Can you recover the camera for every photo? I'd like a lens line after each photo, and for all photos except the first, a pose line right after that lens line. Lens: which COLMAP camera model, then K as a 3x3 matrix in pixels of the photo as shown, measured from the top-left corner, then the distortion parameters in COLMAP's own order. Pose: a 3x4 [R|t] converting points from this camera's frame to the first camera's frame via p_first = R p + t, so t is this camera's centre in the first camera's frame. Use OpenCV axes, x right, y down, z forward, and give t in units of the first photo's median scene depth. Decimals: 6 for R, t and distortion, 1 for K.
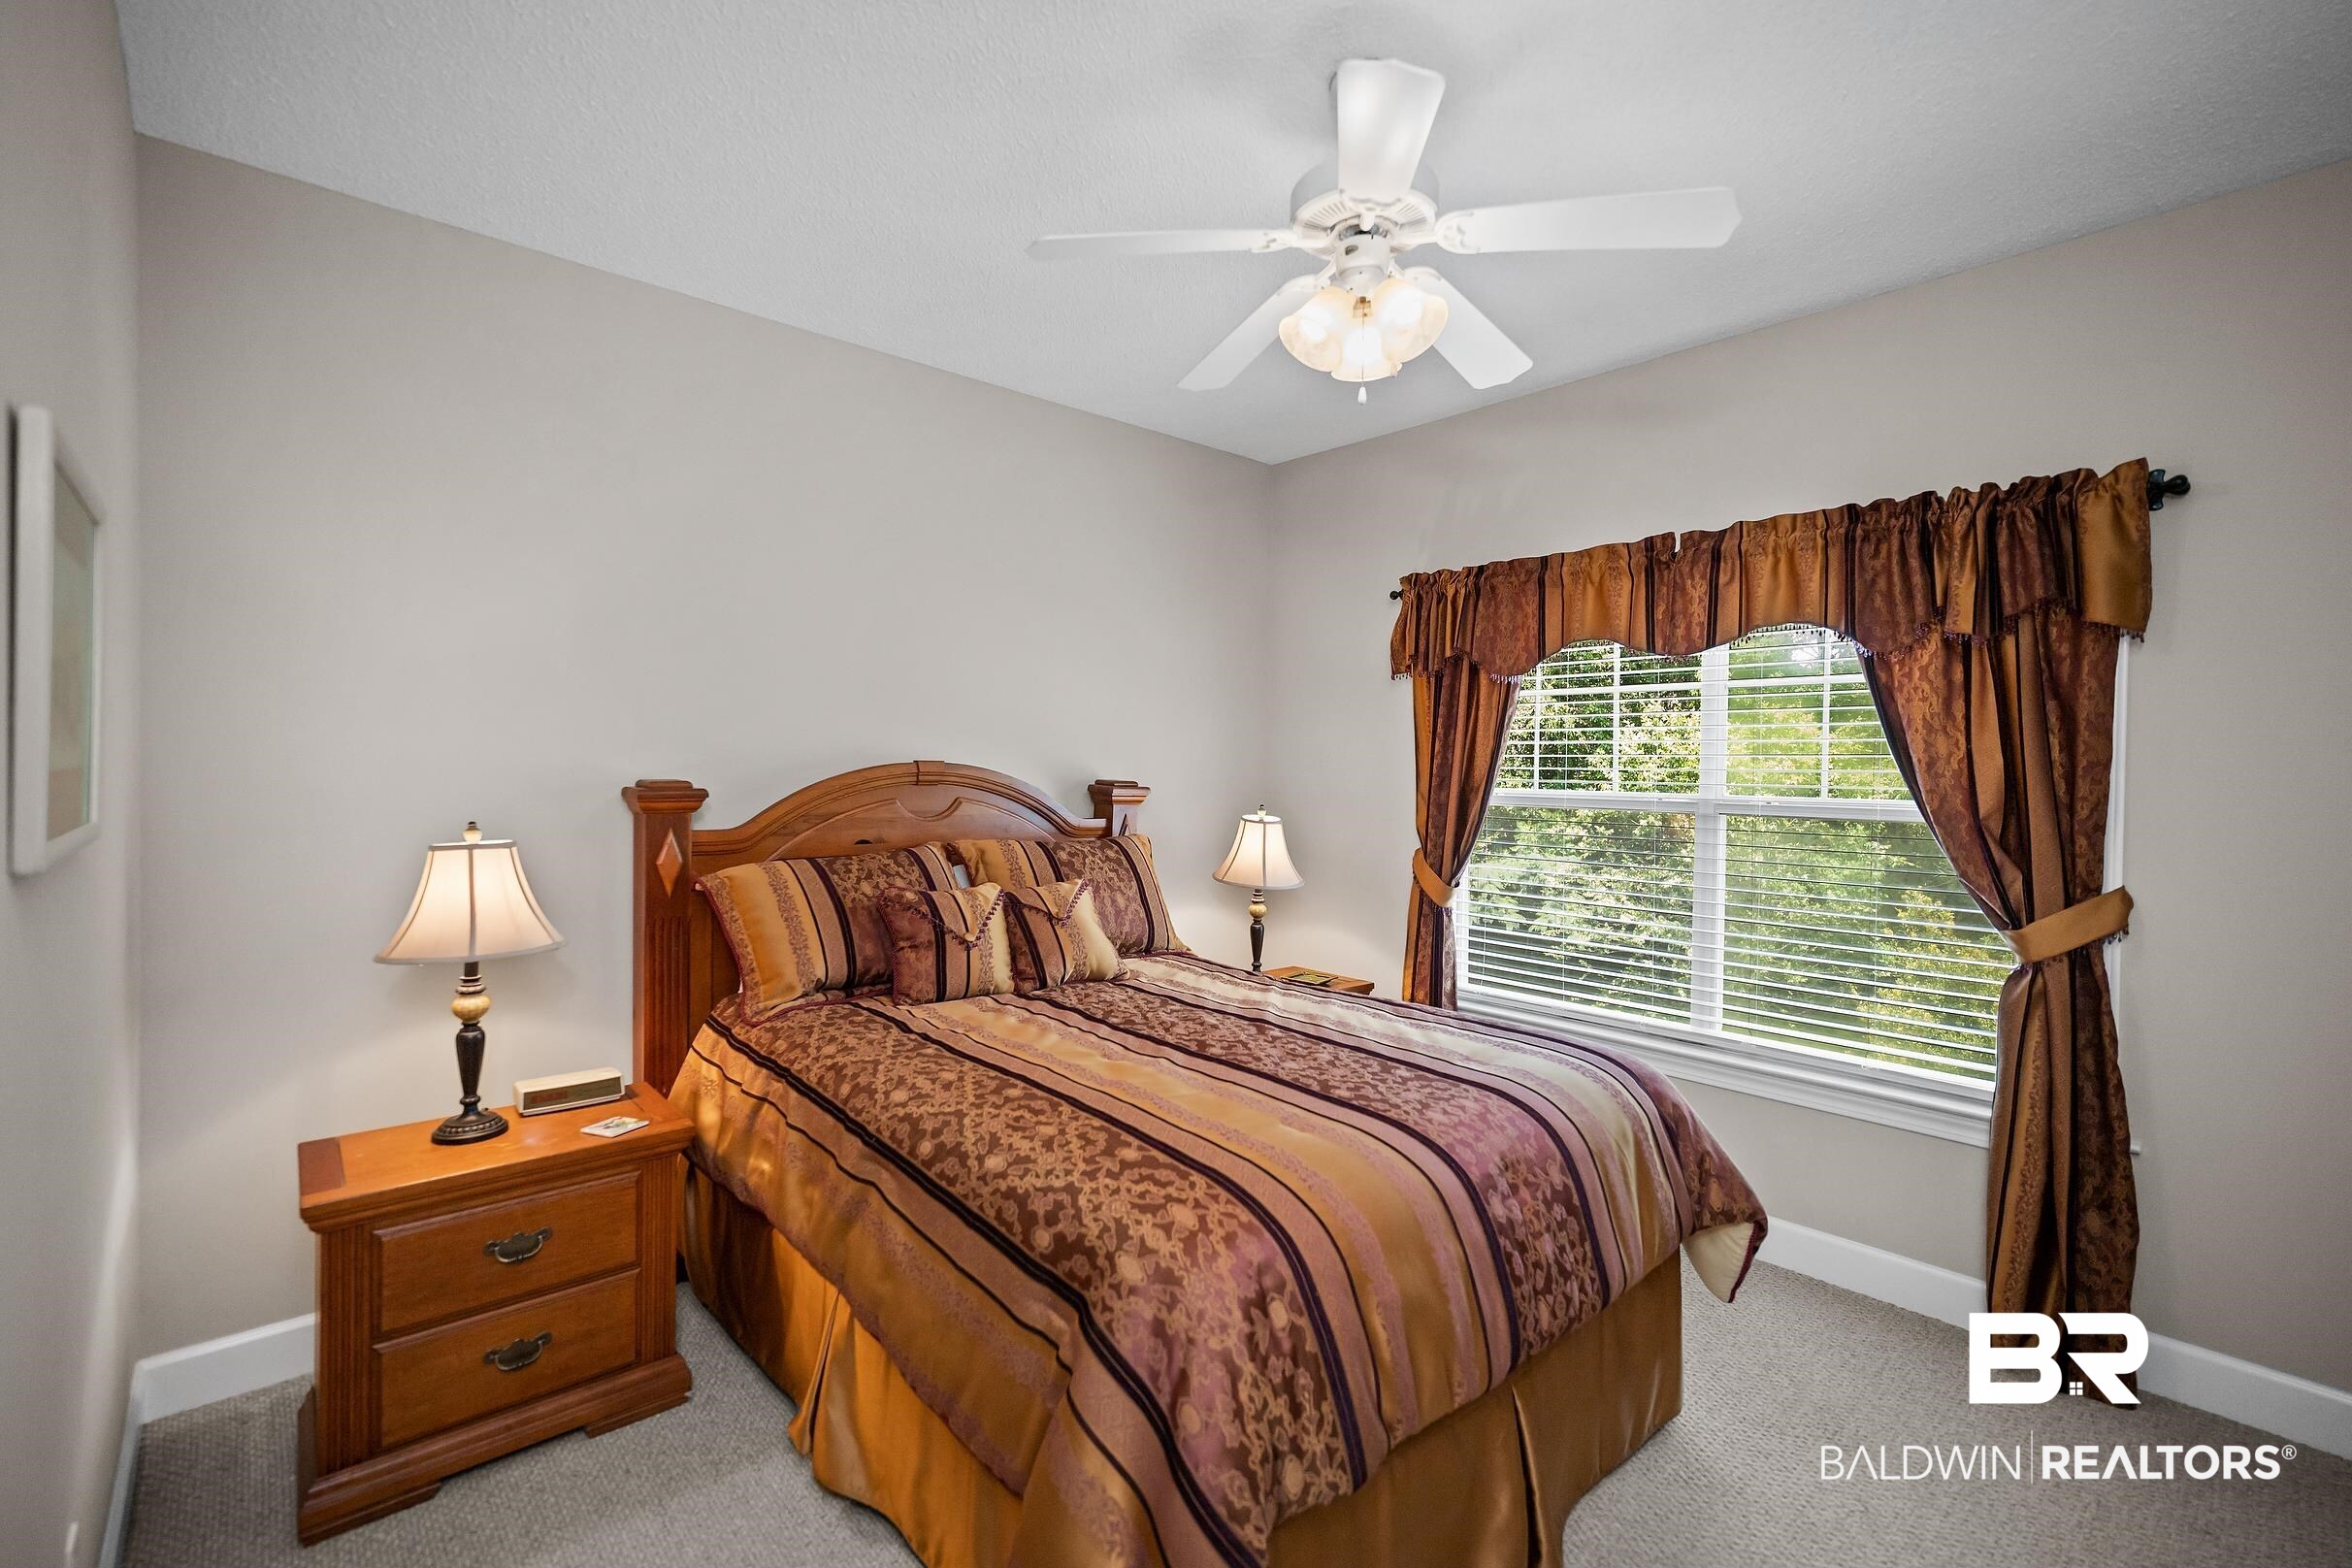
lens RADIAL K [[1021.5, 0, 1170.3], [0, 1021.5, 749.4], [0, 0, 1]] dist [-0.022325, 0.000041]
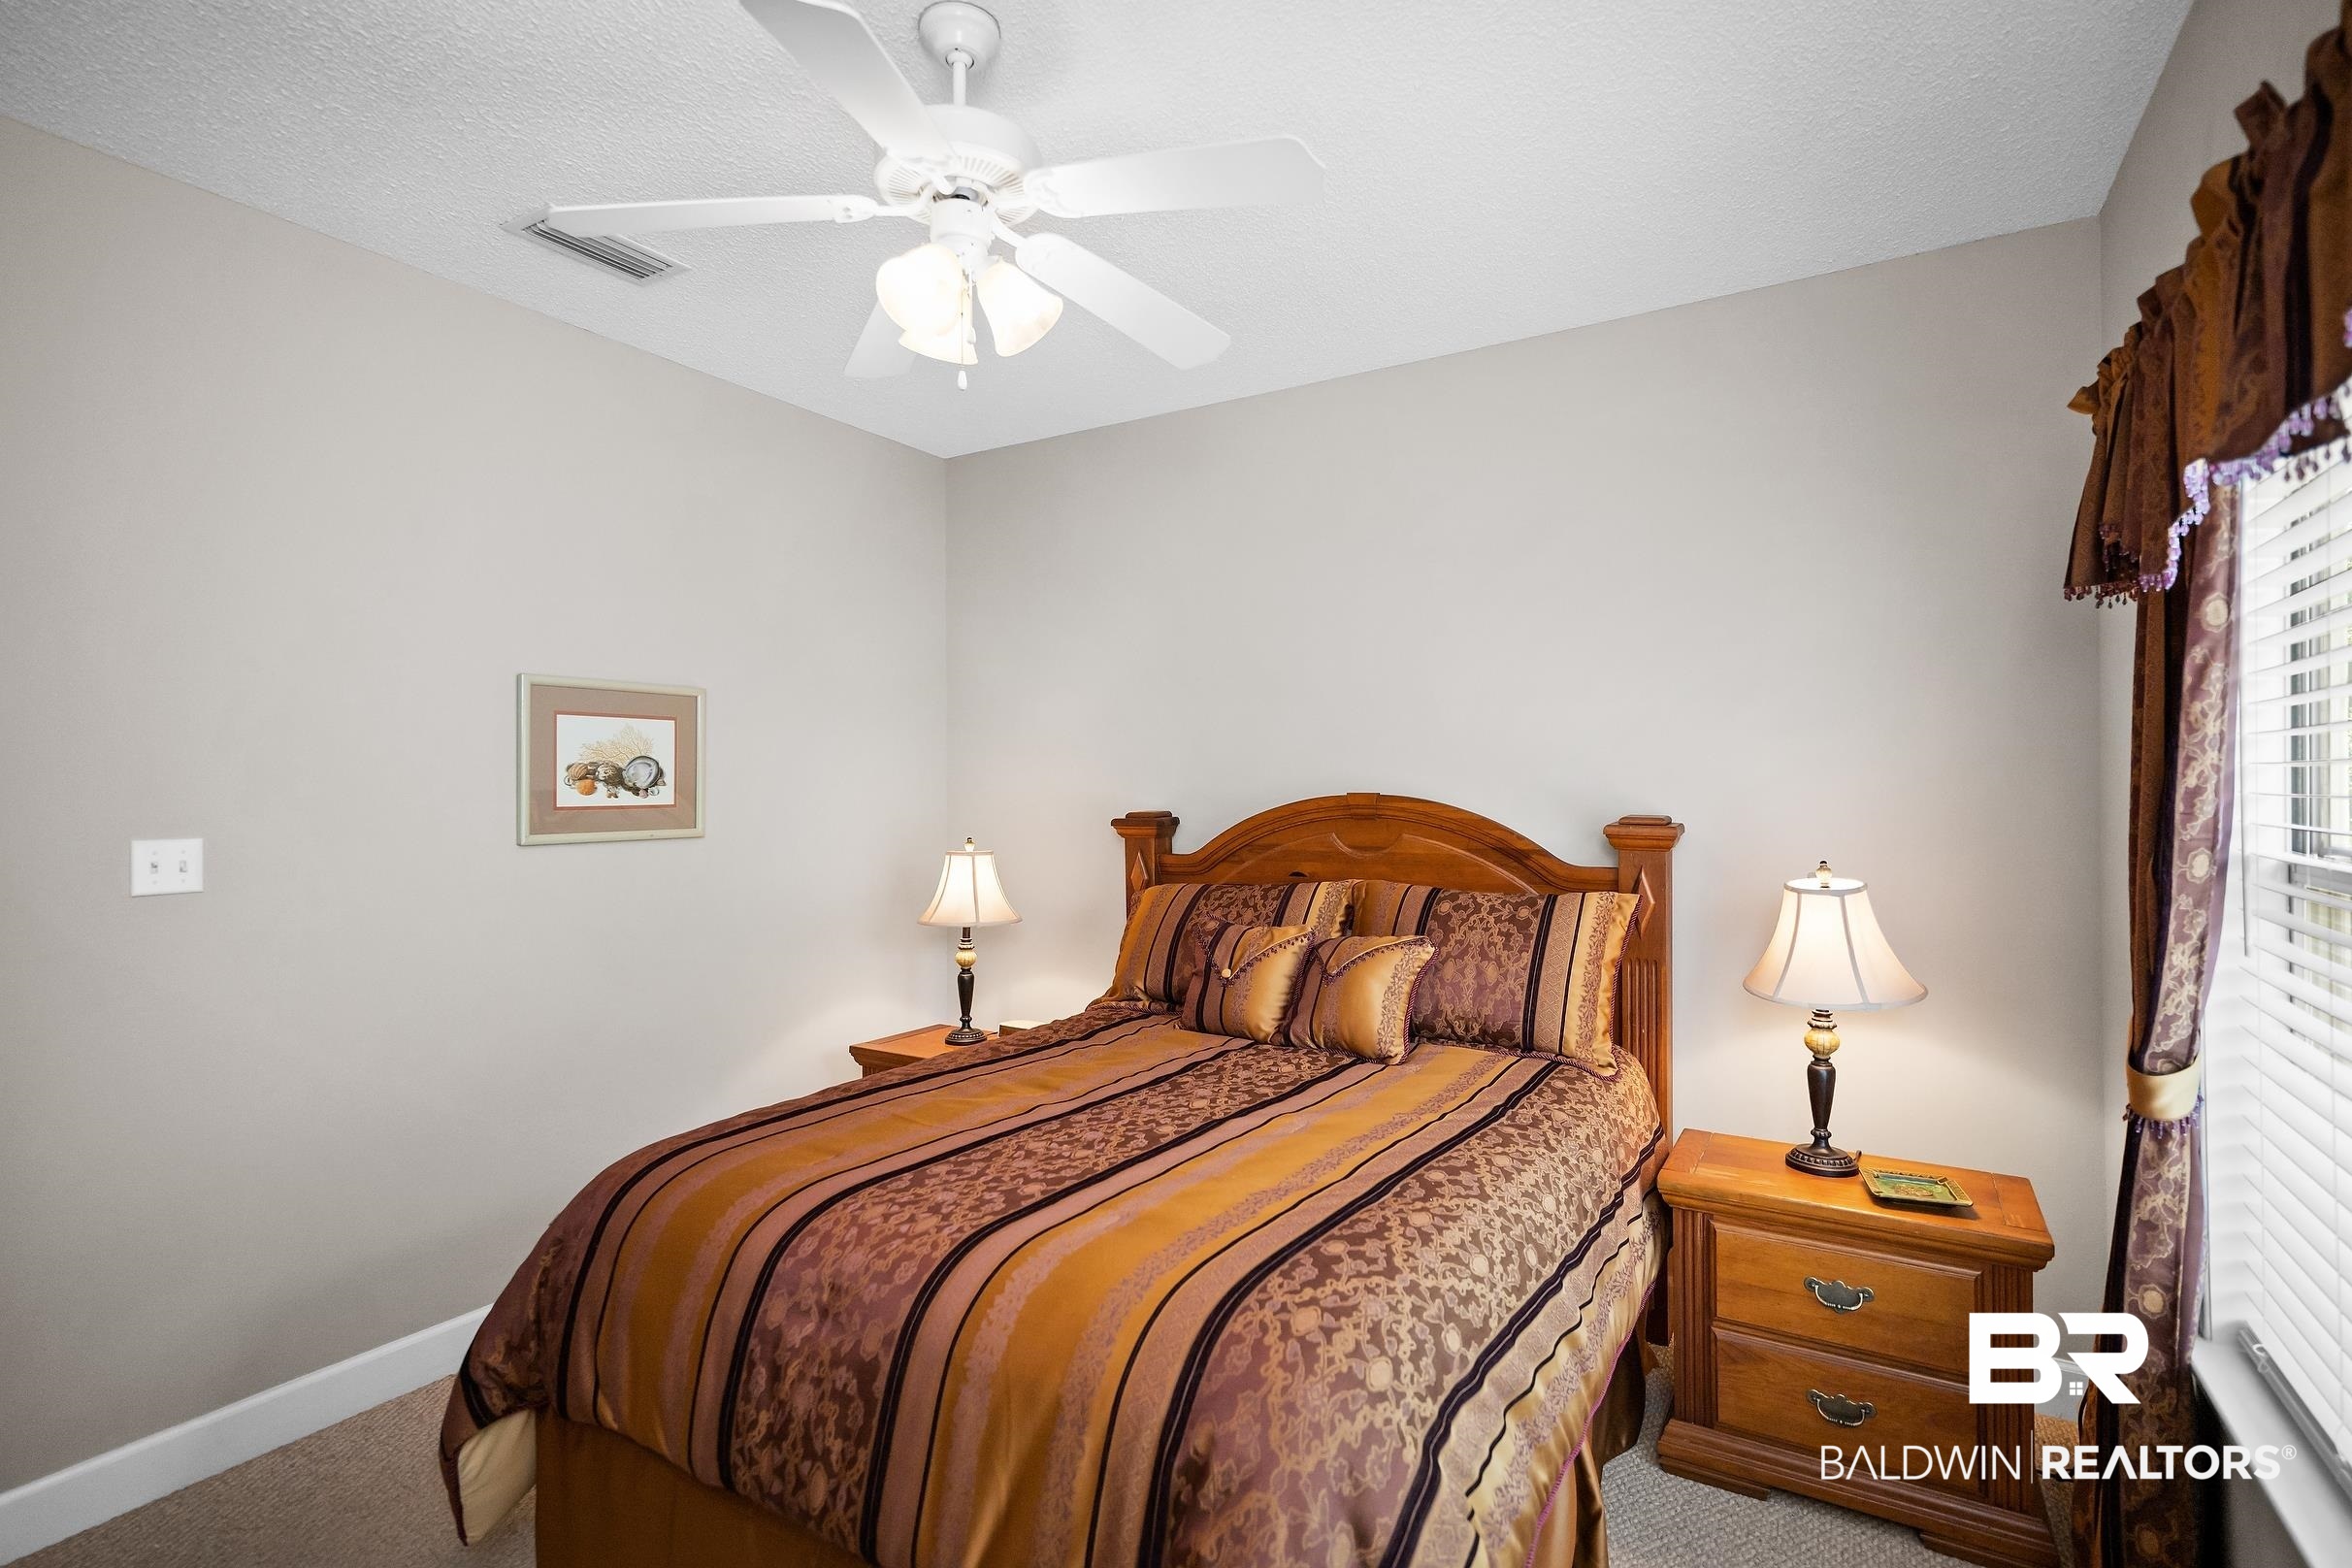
lens RADIAL K [[1119.1, 0, 1232.6], [0, 1119.1, 788.5], [0, 0, 1]] dist [0.009612, 0.000330]
pose [[0.348043, -0.006107, -0.937459, 1.138006], [0.022316, 0.999749, 0.001772, 0.002159], [0.937213, -0.021537, 0.348092, 0.857786]]
